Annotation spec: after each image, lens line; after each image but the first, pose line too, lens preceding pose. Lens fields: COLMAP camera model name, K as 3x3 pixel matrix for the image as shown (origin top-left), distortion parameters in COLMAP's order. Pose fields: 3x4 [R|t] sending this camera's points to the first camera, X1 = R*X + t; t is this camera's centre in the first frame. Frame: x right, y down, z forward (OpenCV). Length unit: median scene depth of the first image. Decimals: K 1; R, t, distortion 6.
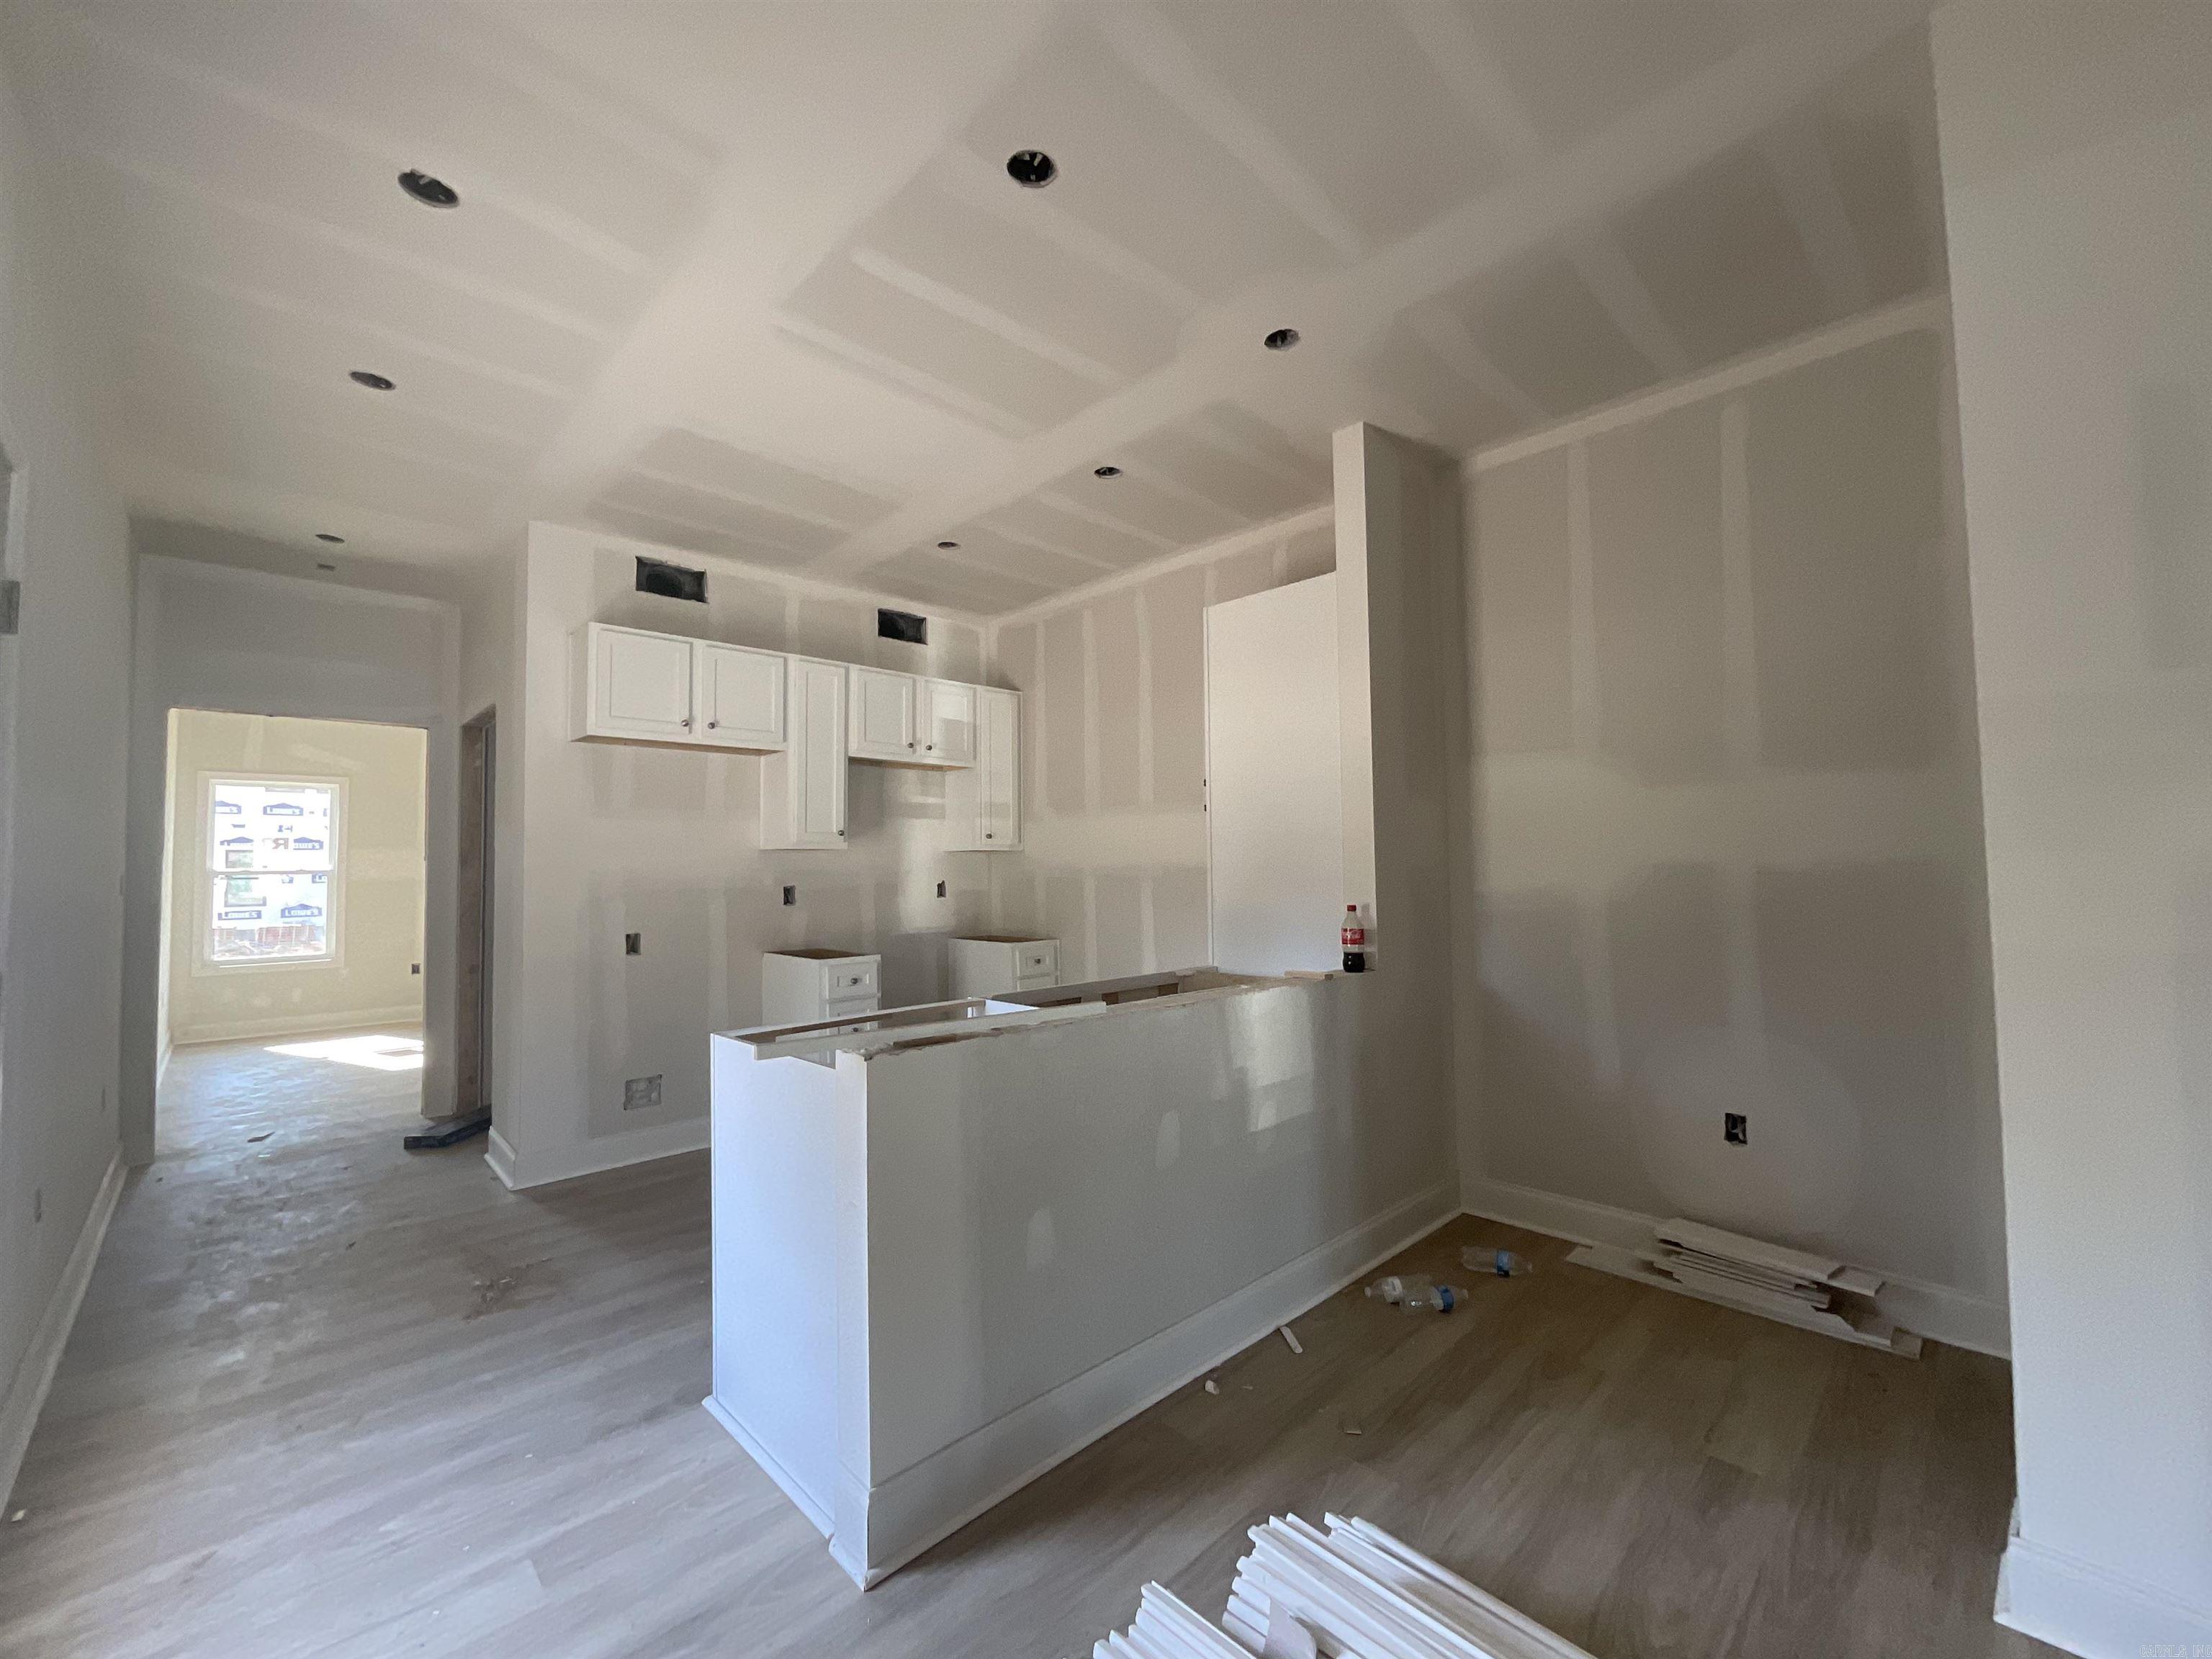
lens RADIAL K [[898.7, 0, 1102.1], [0, 898.7, 828.9], [0, 0, 1]] dist [-0.007954, 0.004865]
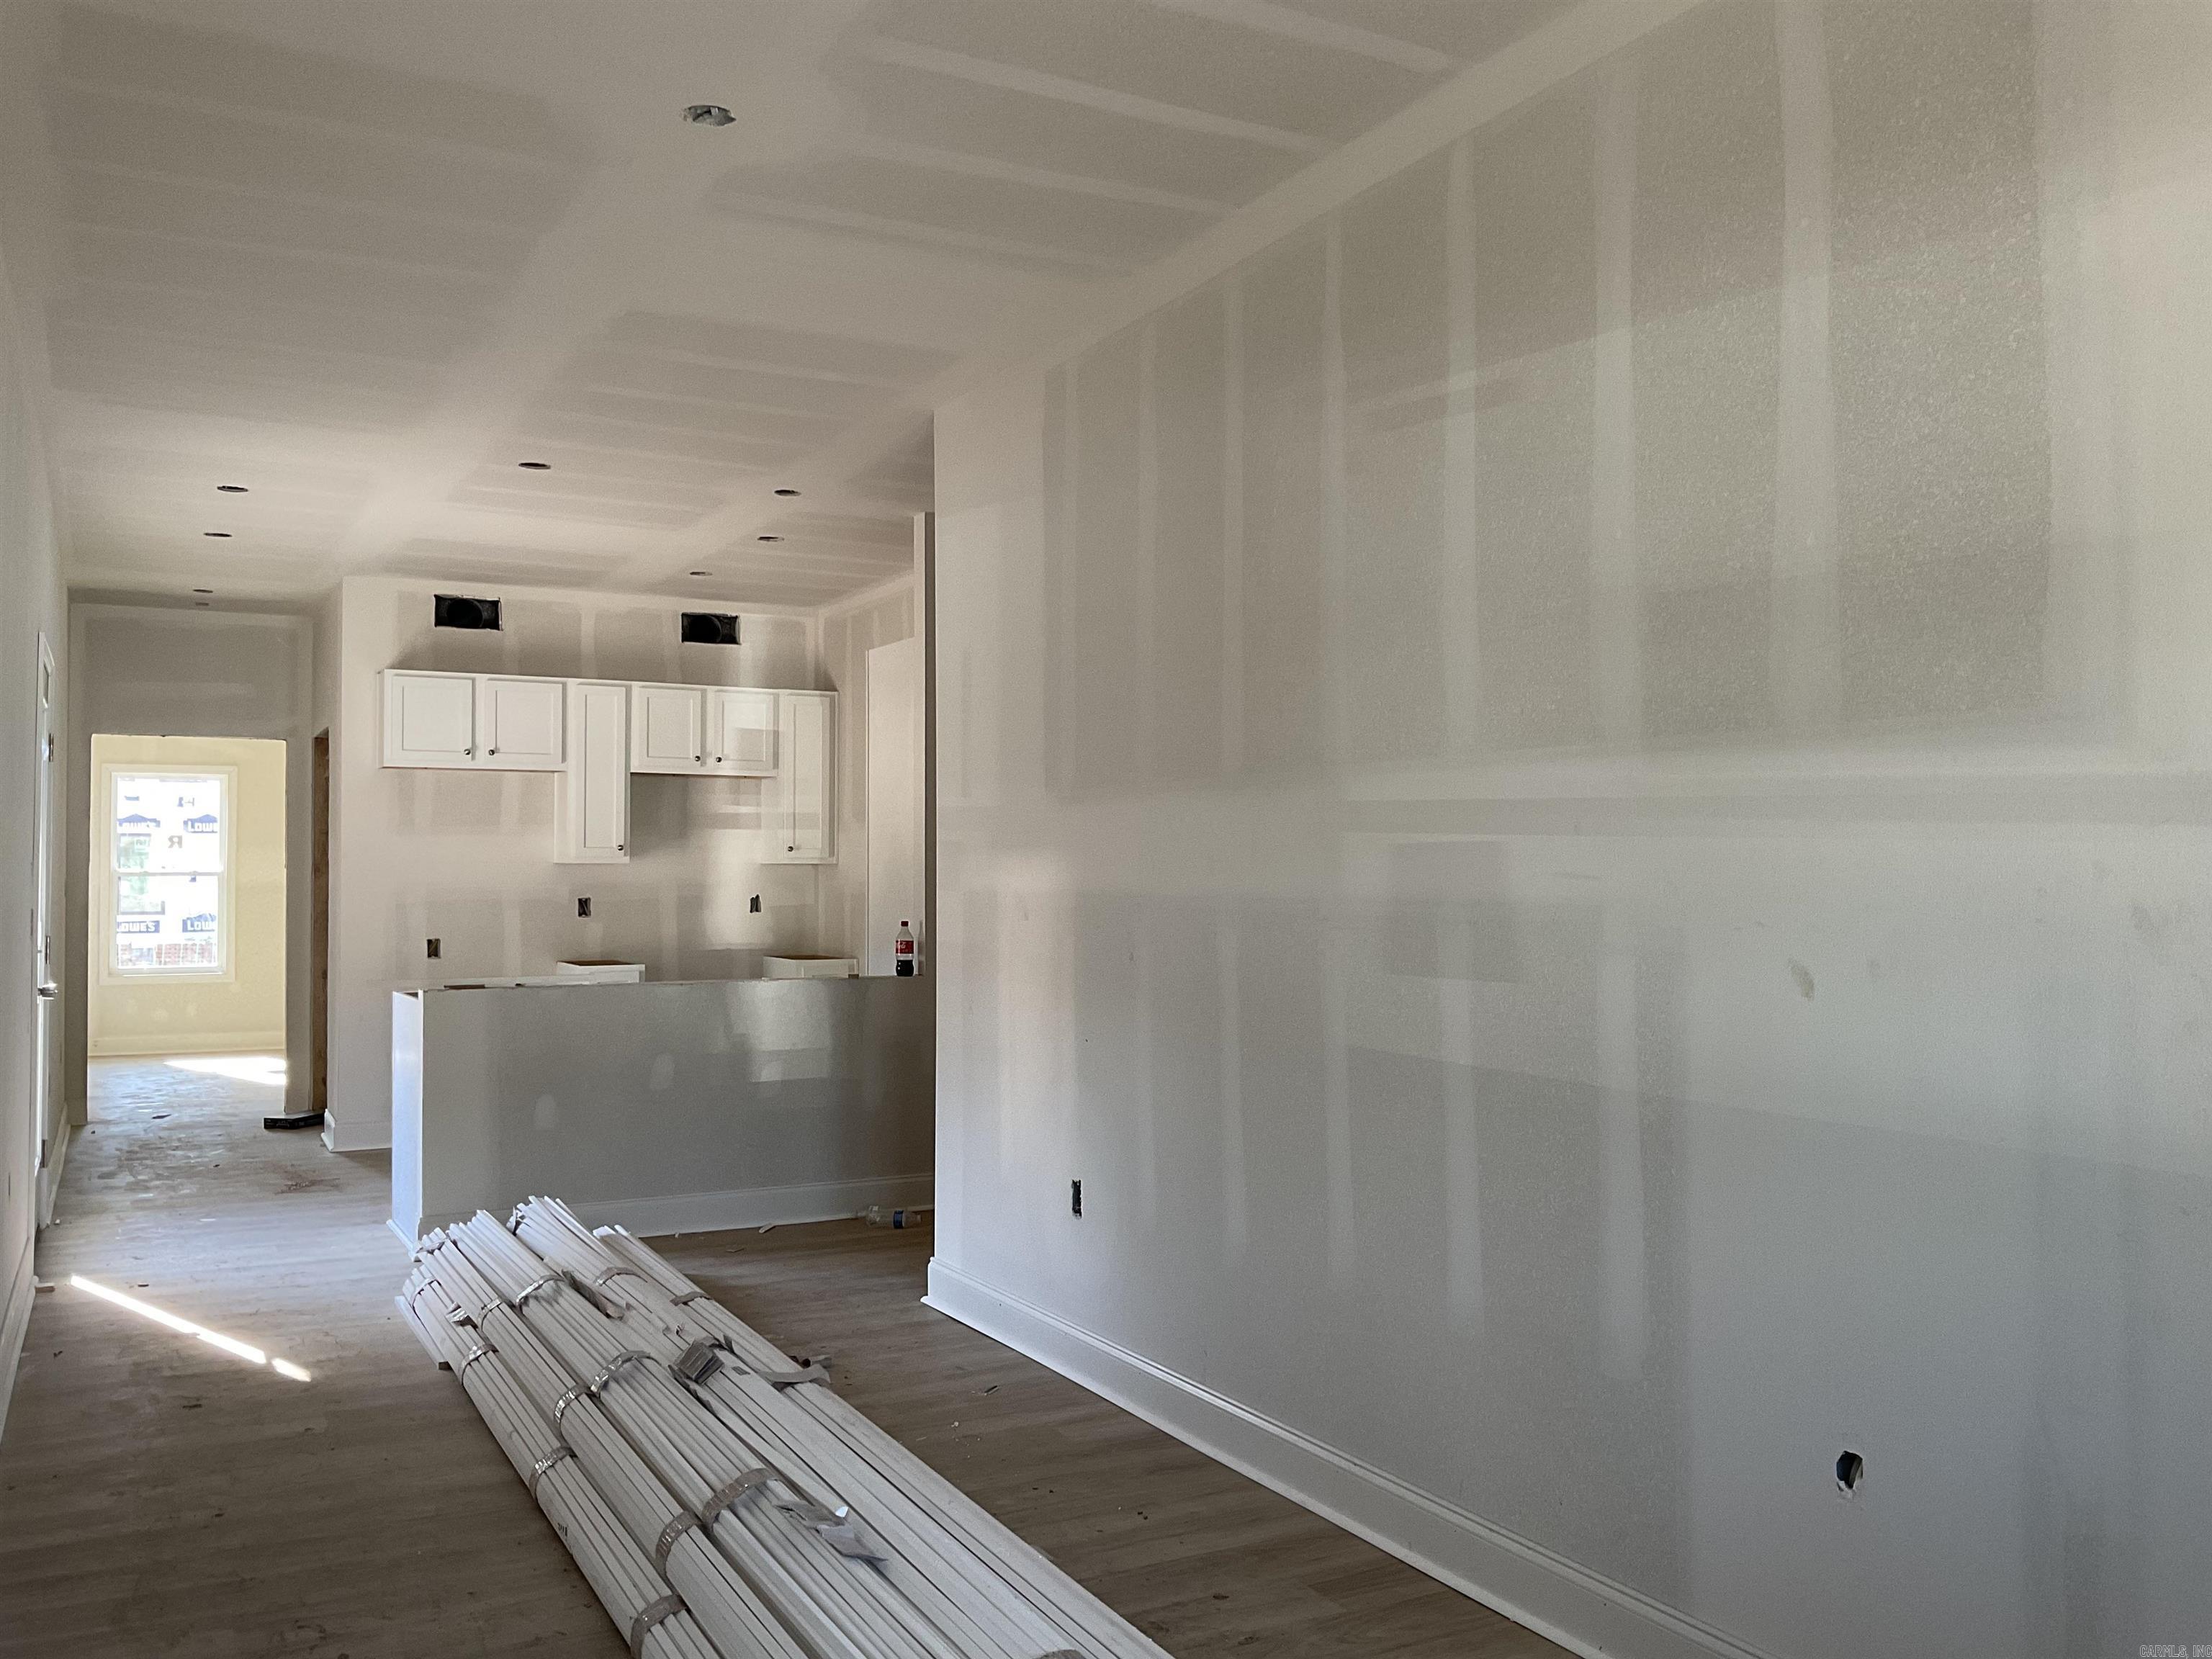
lens RADIAL K [[1851.3, 0, 1116.8], [0, 1851.3, 838.6], [0, 0, 1]] dist [0.061422, -0.126859]
pose [[0.961295, 0.006640, -0.275439, 0.868172], [0.001261, 0.999593, 0.028499, -0.067850], [0.275517, -0.027744, 0.960896, -0.921074]]
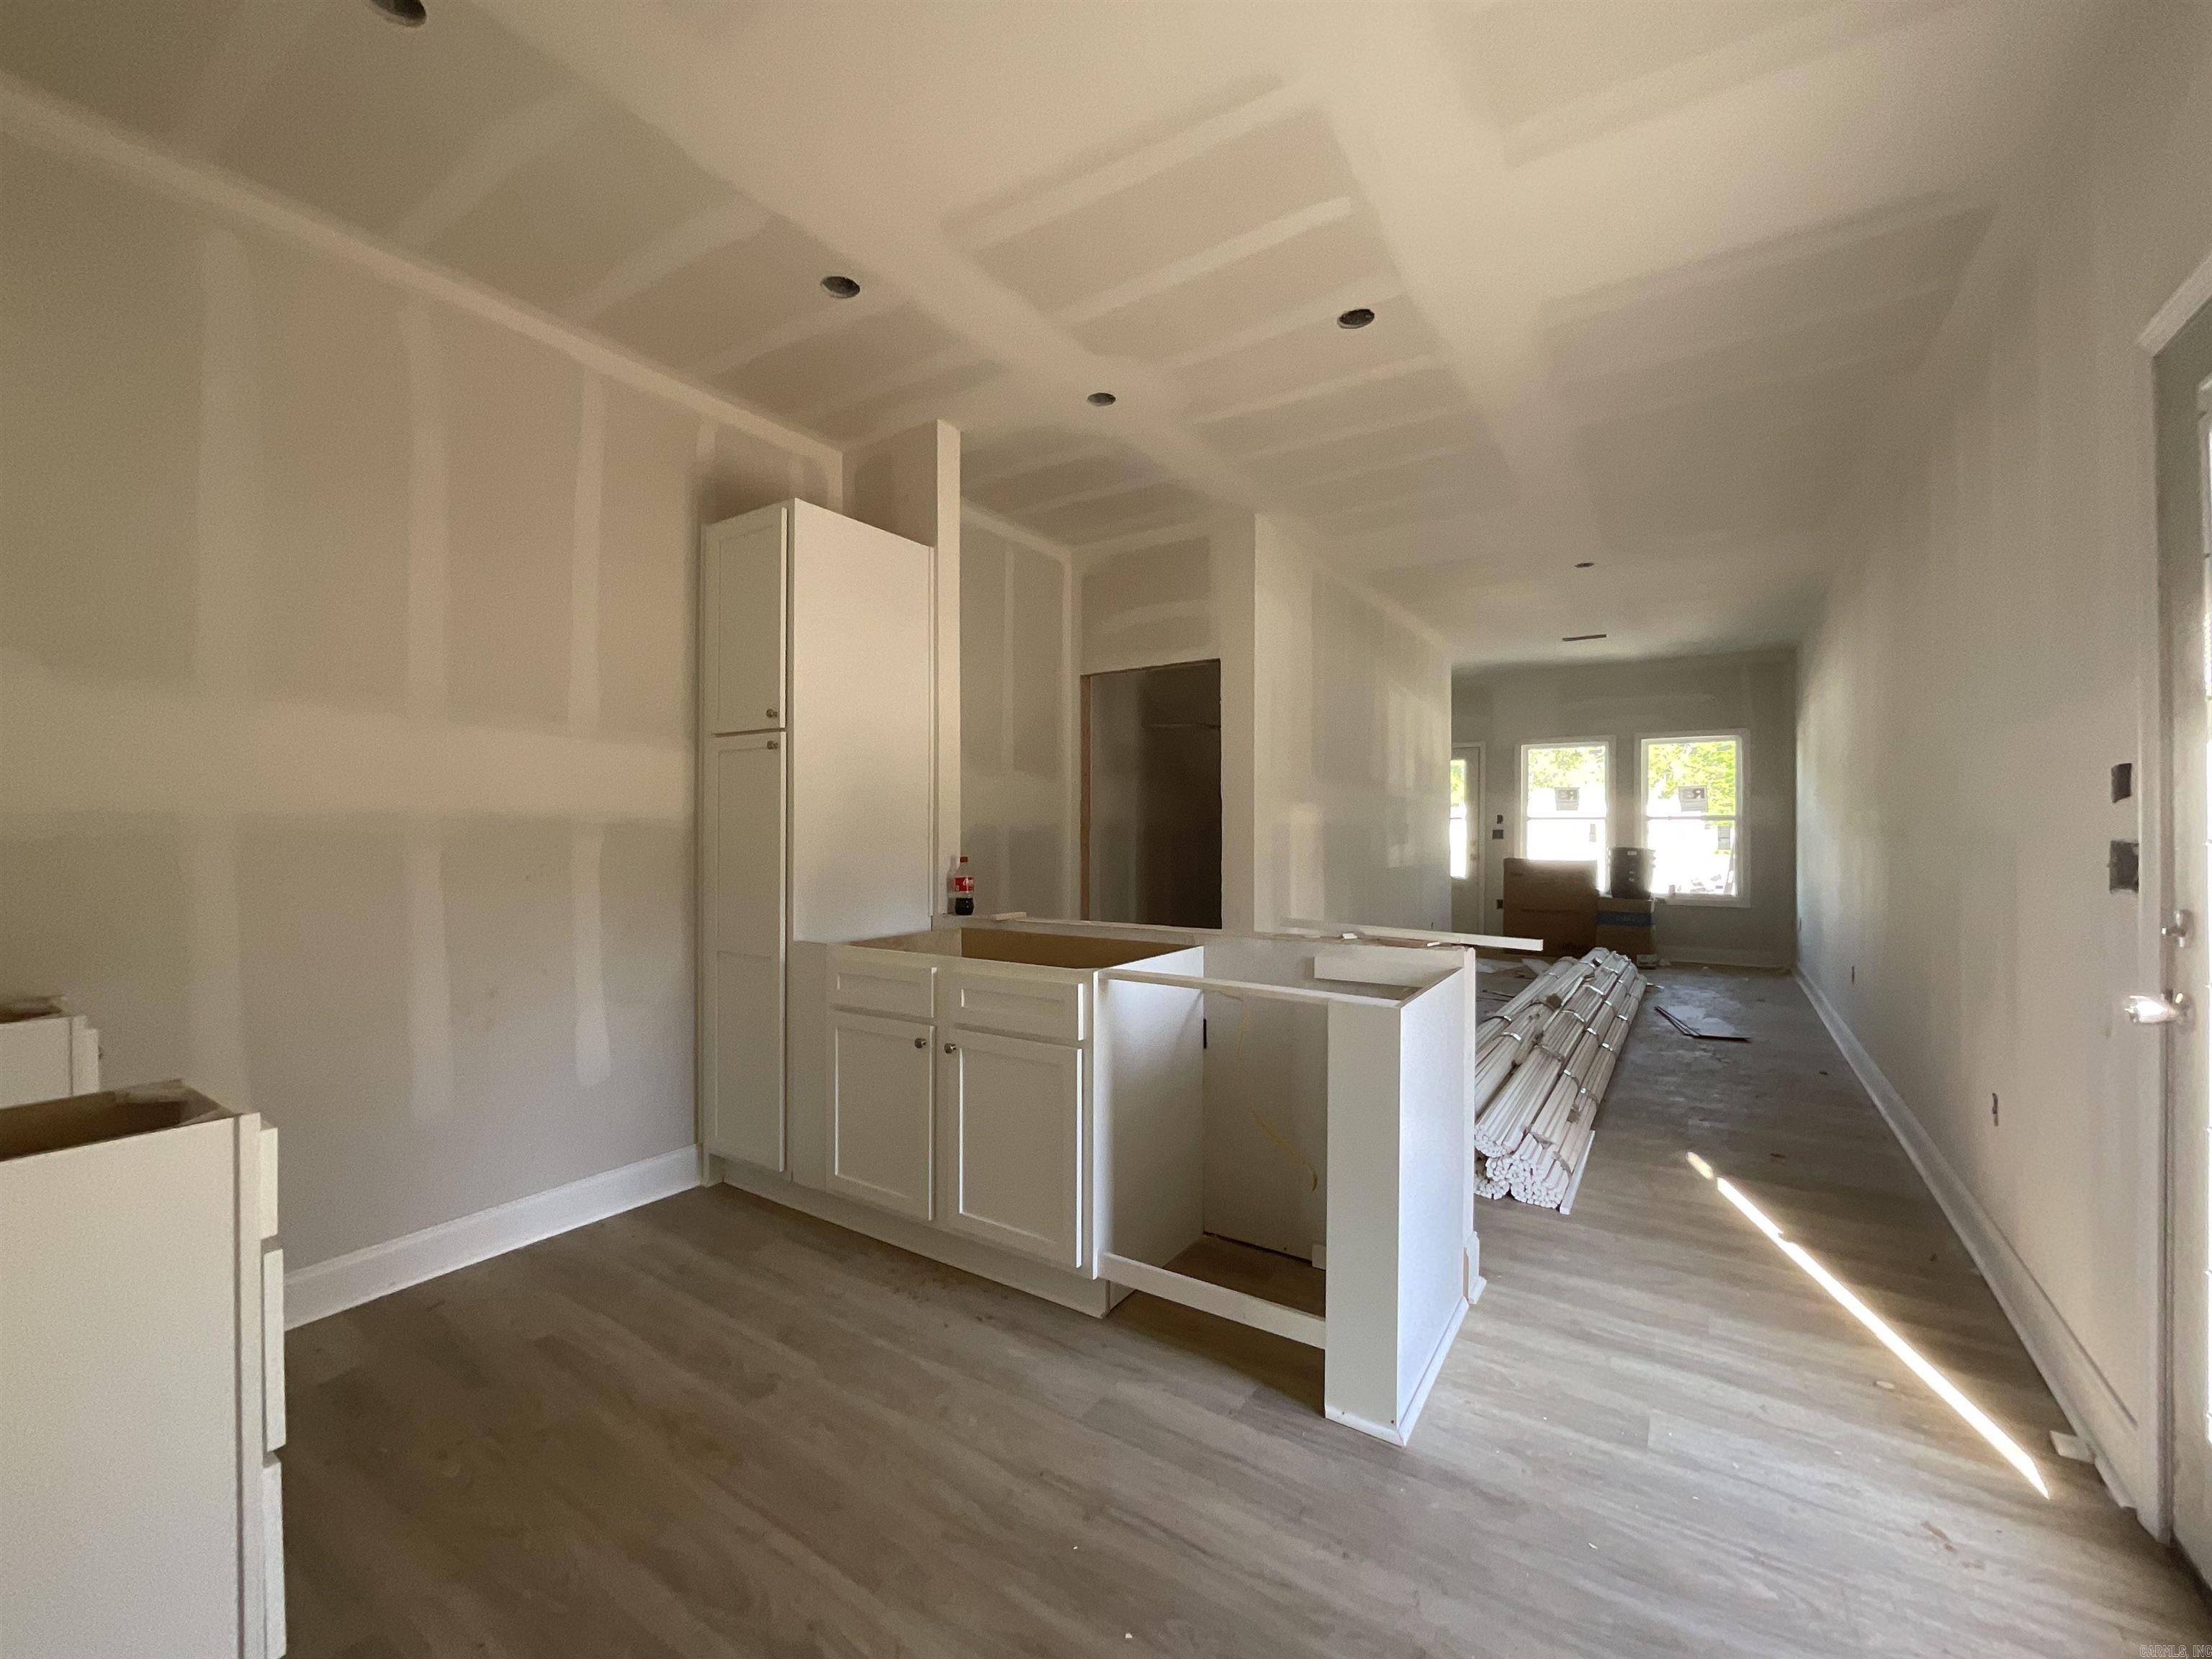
lens RADIAL K [[898.7, 0, 1102.9], [0, 898.7, 830.4], [0, 0, 1]] dist [-0.007954, 0.004865]
pose [[-0.213210, 0.010704, 0.976948, -0.609150], [-0.043014, 0.998868, -0.020331, 0.046534], [-0.976059, -0.046357, -0.212508, 0.743159]]
